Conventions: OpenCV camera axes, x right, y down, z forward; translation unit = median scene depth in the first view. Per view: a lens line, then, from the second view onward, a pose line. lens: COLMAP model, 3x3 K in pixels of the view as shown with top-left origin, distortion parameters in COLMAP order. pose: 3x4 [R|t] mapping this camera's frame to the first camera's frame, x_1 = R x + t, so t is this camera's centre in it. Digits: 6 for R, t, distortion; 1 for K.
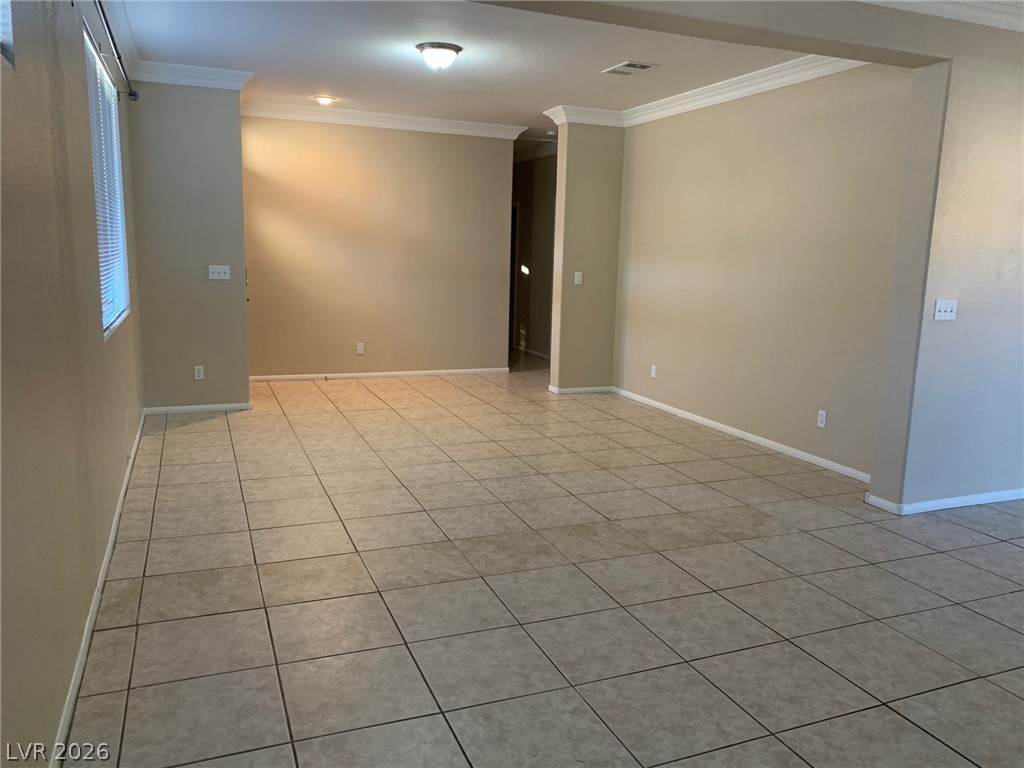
lens RADIAL K [[779.4, 0, 507.1], [0, 779.4, 385.2], [0, 0, 1]] dist [0.046177, -0.041262]
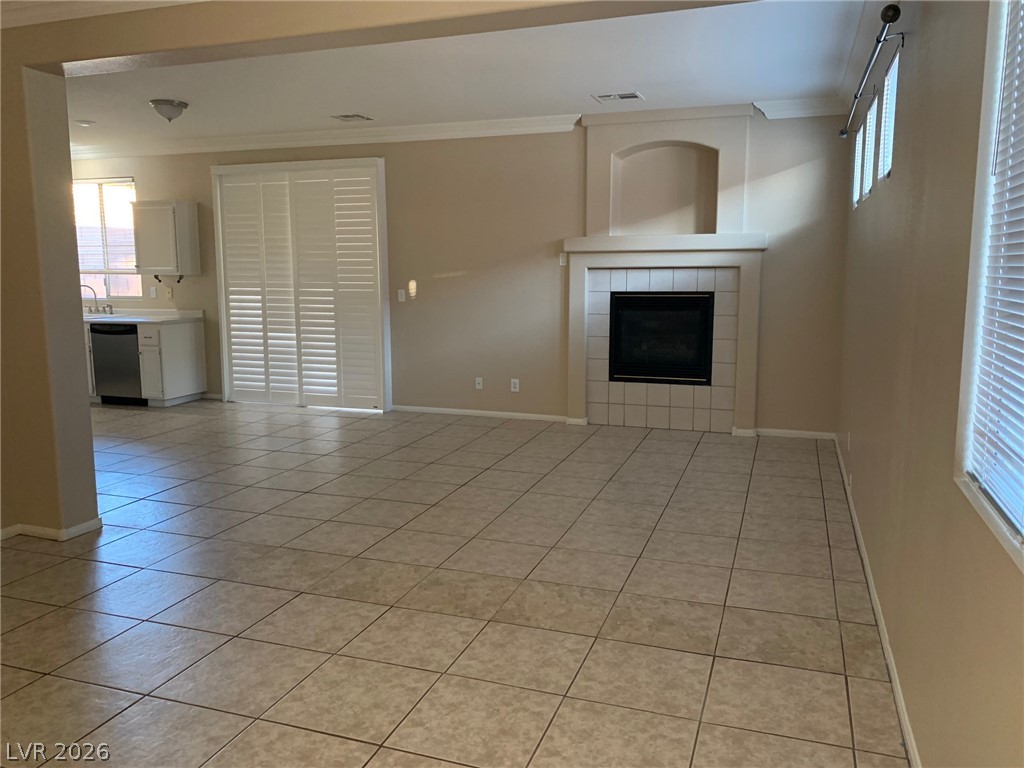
lens RADIAL K [[779.4, 0, 507.1], [0, 779.4, 385.2], [0, 0, 1]] dist [0.046177, -0.041262]
pose [[-0.746696, -0.123563, 0.653588, -0.609695], [0.099949, 0.950596, 0.293900, -0.291072], [-0.657613, 0.284779, -0.697457, 1.505512]]
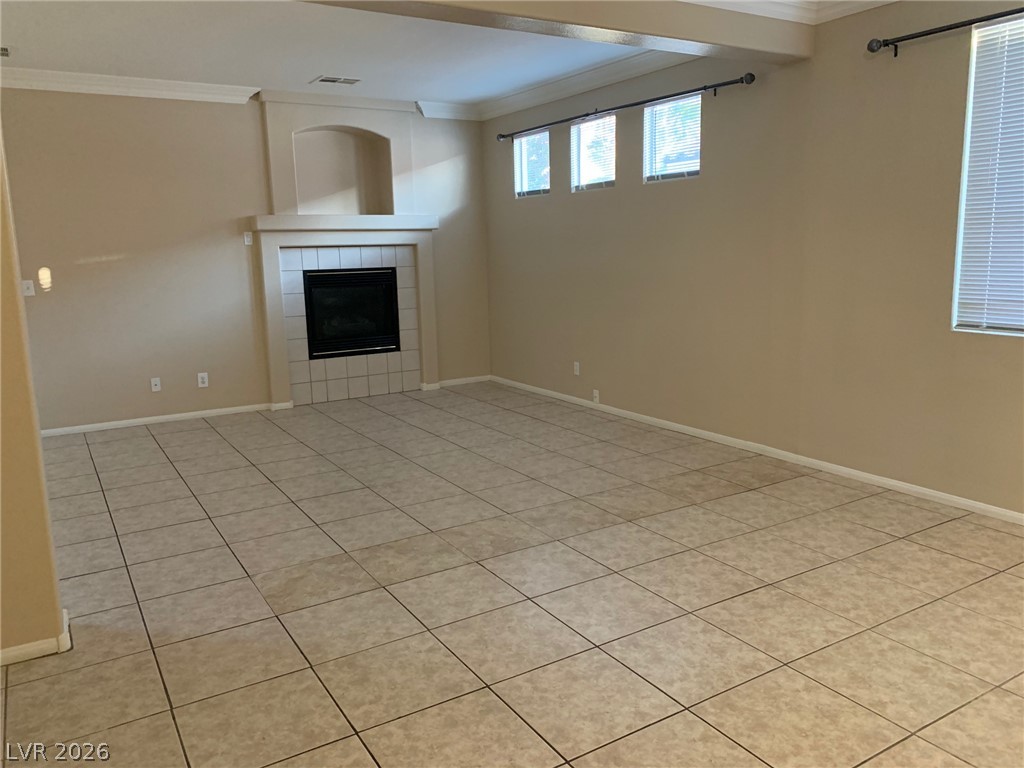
lens RADIAL K [[789.7, 0, 508.6], [0, 789.7, 371.1], [0, 0, 1]] dist [0.132337, -0.291405]
pose [[-0.986273, 0.024884, -0.163240, 0.254737], [-0.029246, 0.946628, 0.320999, -0.327911], [0.162515, 0.321366, -0.932905, 1.900444]]
